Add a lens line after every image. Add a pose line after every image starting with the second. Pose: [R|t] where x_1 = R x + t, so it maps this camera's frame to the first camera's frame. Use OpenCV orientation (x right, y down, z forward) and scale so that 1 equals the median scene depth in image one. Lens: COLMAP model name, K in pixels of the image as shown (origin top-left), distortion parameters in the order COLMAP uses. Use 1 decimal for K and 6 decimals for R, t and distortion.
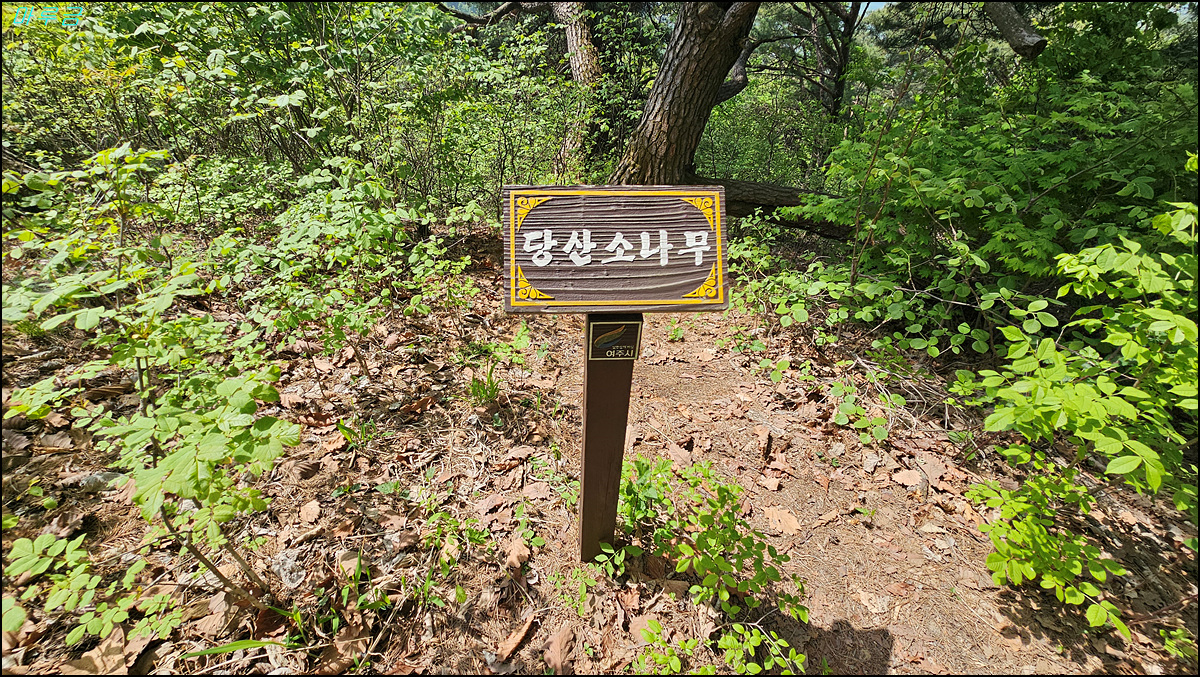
lens RADIAL K [[490.4, 0, 594.0], [0, 490.4, 346.4], [0, 0, 1]] dist [-0.000551, -0.000258]
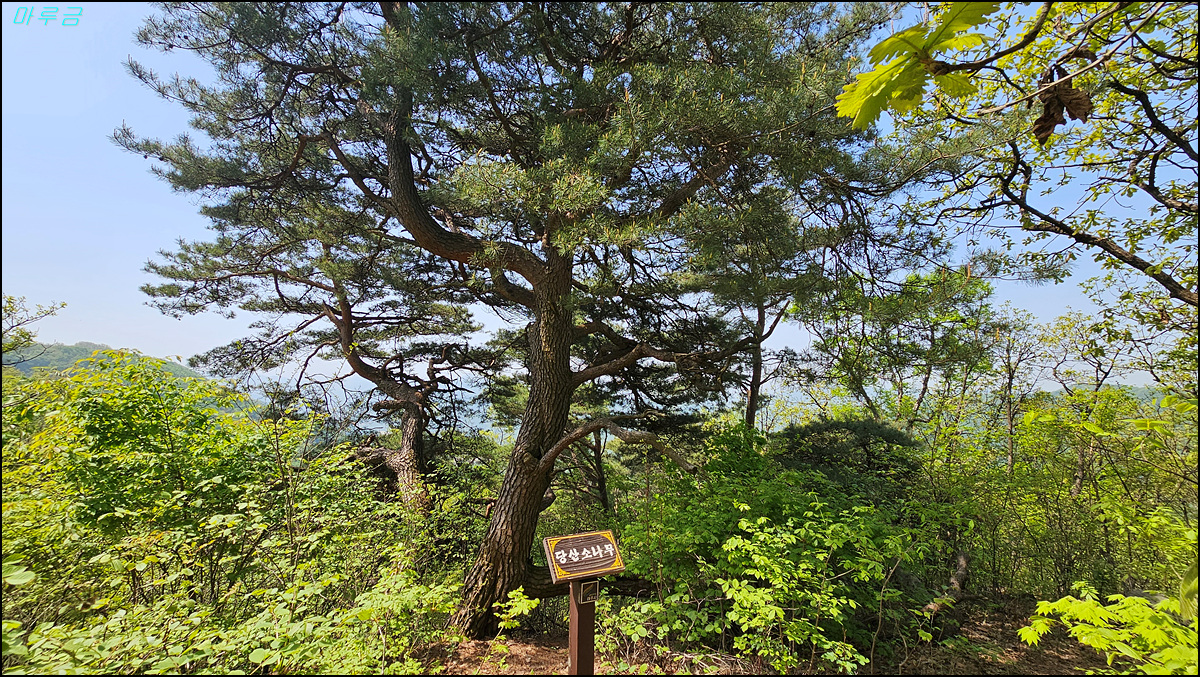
lens RADIAL K [[485.4, 0, 603.8], [0, 485.4, 339.8], [0, 0, 1]] dist [0.000069, 0.000083]
pose [[0.905631, 0.033519, 0.422741, -0.448869], [0.284136, 0.692053, -0.663573, 0.347712], [-0.314801, 0.721068, 0.617221, -0.695198]]
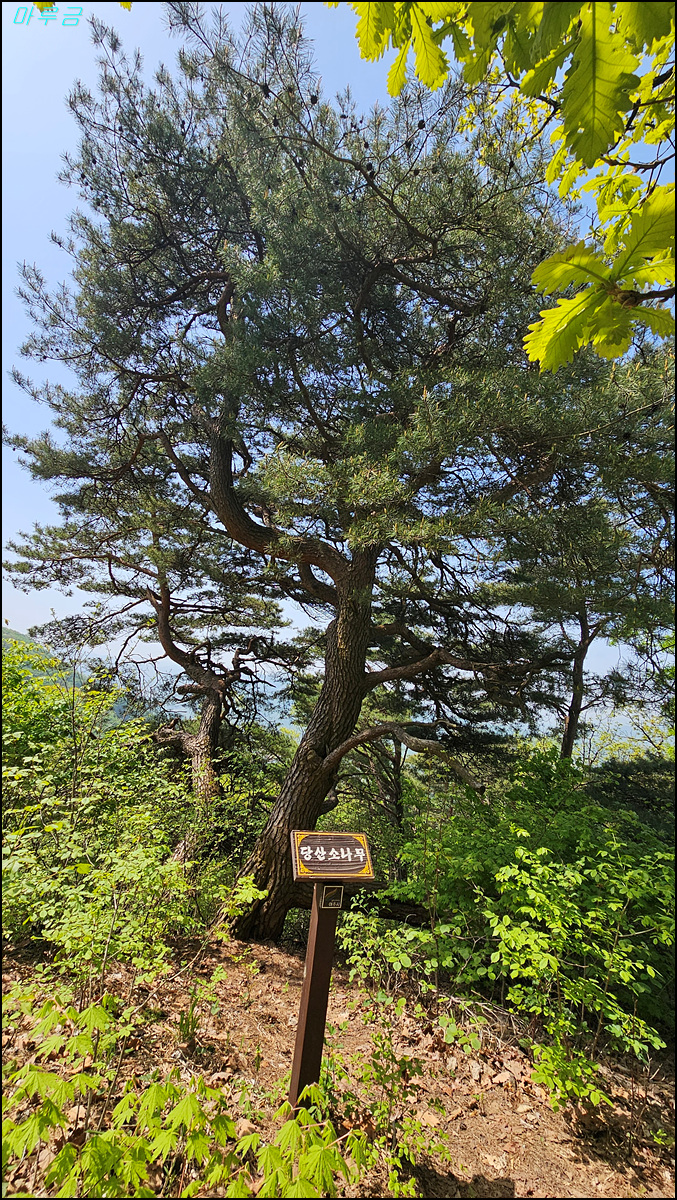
lens RADIAL K [[490.4, 0, 338.5], [0, 490.4, 600.0], [0, 0, 1]] dist [-0.000551, -0.000258]
pose [[0.954401, 0.140690, 0.263297, -0.339972], [0.114507, 0.641995, -0.758109, 0.389408], [-0.275694, 0.753690, 0.596611, -0.688224]]
